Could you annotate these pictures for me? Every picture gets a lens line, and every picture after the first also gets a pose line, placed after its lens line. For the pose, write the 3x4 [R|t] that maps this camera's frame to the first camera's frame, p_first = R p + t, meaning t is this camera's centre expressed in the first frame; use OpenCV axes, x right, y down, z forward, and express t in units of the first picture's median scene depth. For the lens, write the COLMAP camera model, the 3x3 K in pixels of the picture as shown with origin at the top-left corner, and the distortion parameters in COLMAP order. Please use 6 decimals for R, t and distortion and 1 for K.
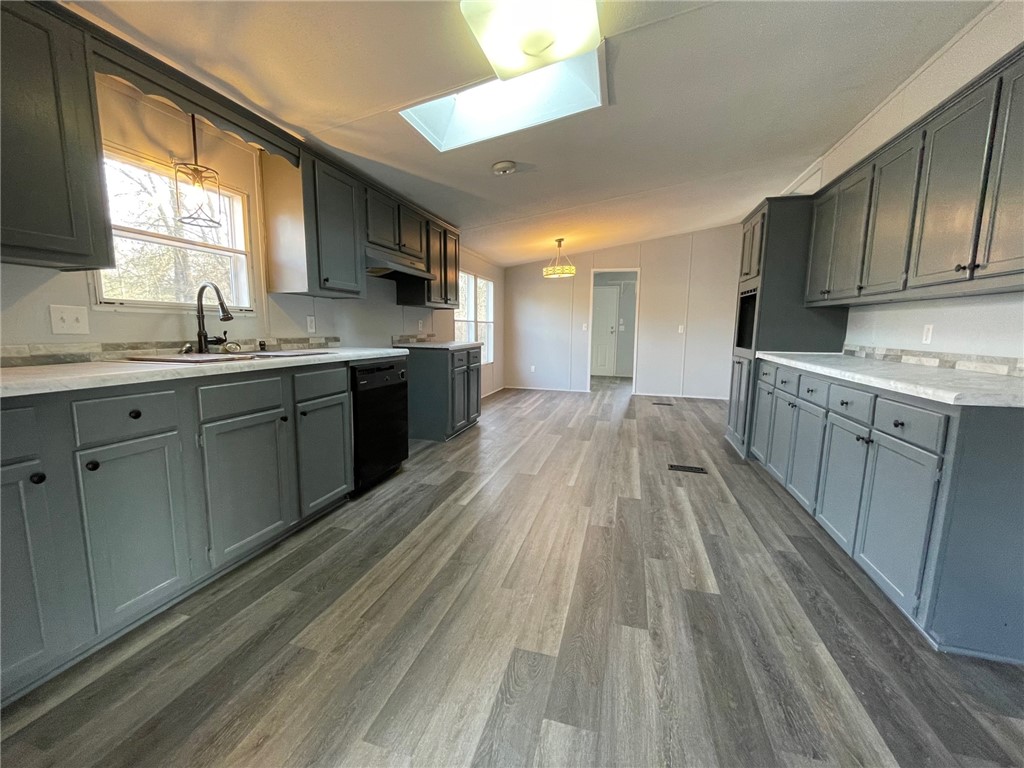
lens RADIAL K [[415.3, 0, 512.0], [0, 415.3, 384.0], [0, 0, 1]] dist [-0.001956, -0.000890]
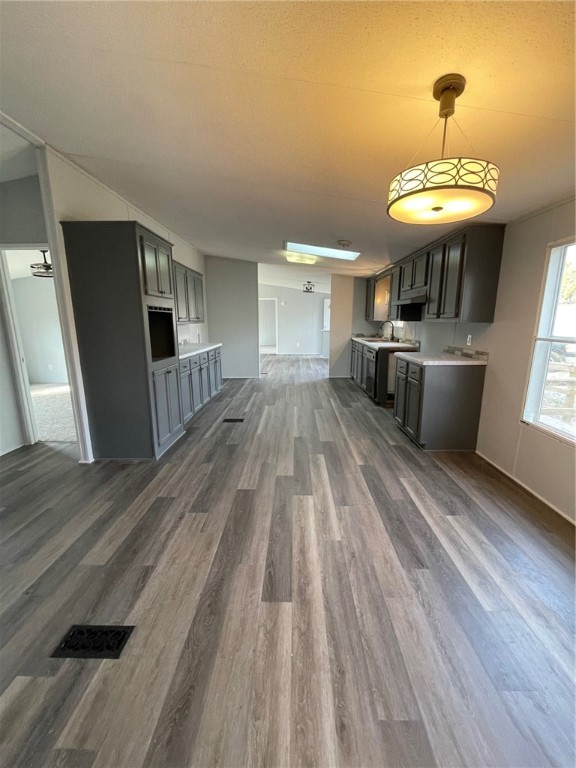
lens RADIAL K [[311.5, 0, 288.0], [0, 311.5, 384.0], [0, 0, 1]] dist [-0.001956, -0.000890]
pose [[-0.968381, 0.043174, -0.245714, 0.437551], [-0.039550, 0.945889, 0.322070, -0.303748], [0.246323, 0.321604, -0.914273, 1.851482]]
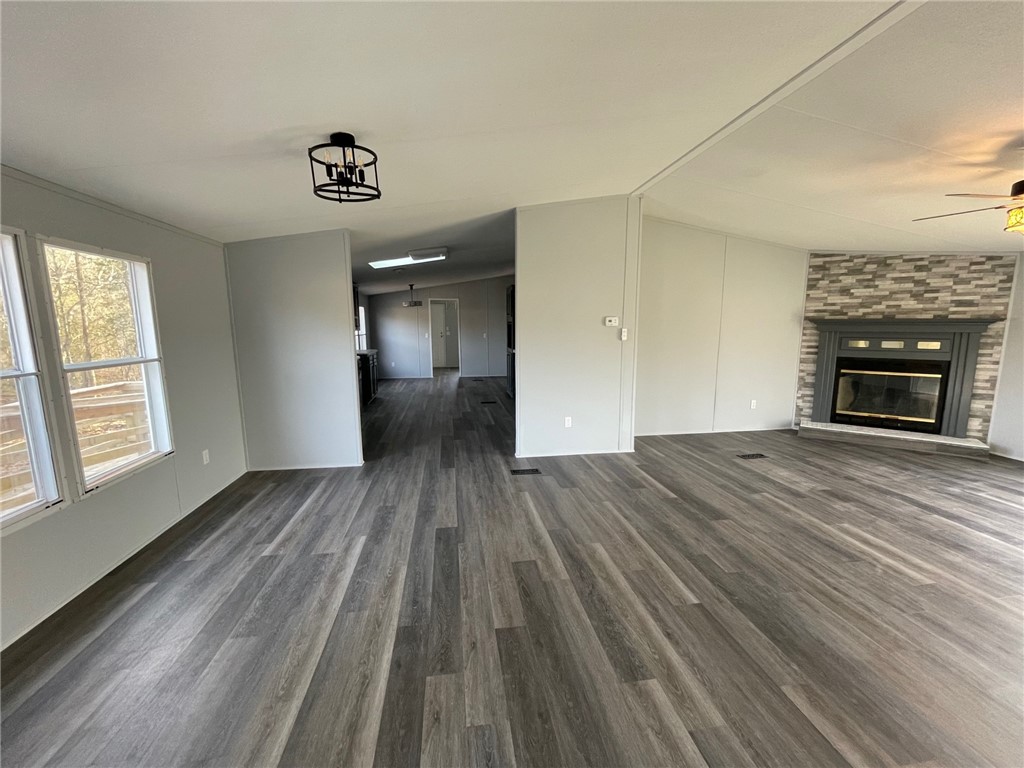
lens RADIAL K [[415.3, 0, 512.0], [0, 415.3, 384.0], [0, 0, 1]] dist [-0.001956, -0.000890]
pose [[0.909313, -0.077577, 0.408817, -0.332459], [0.073099, 0.996970, 0.026592, 0.044840], [-0.409641, 0.005704, 0.912229, -0.979141]]
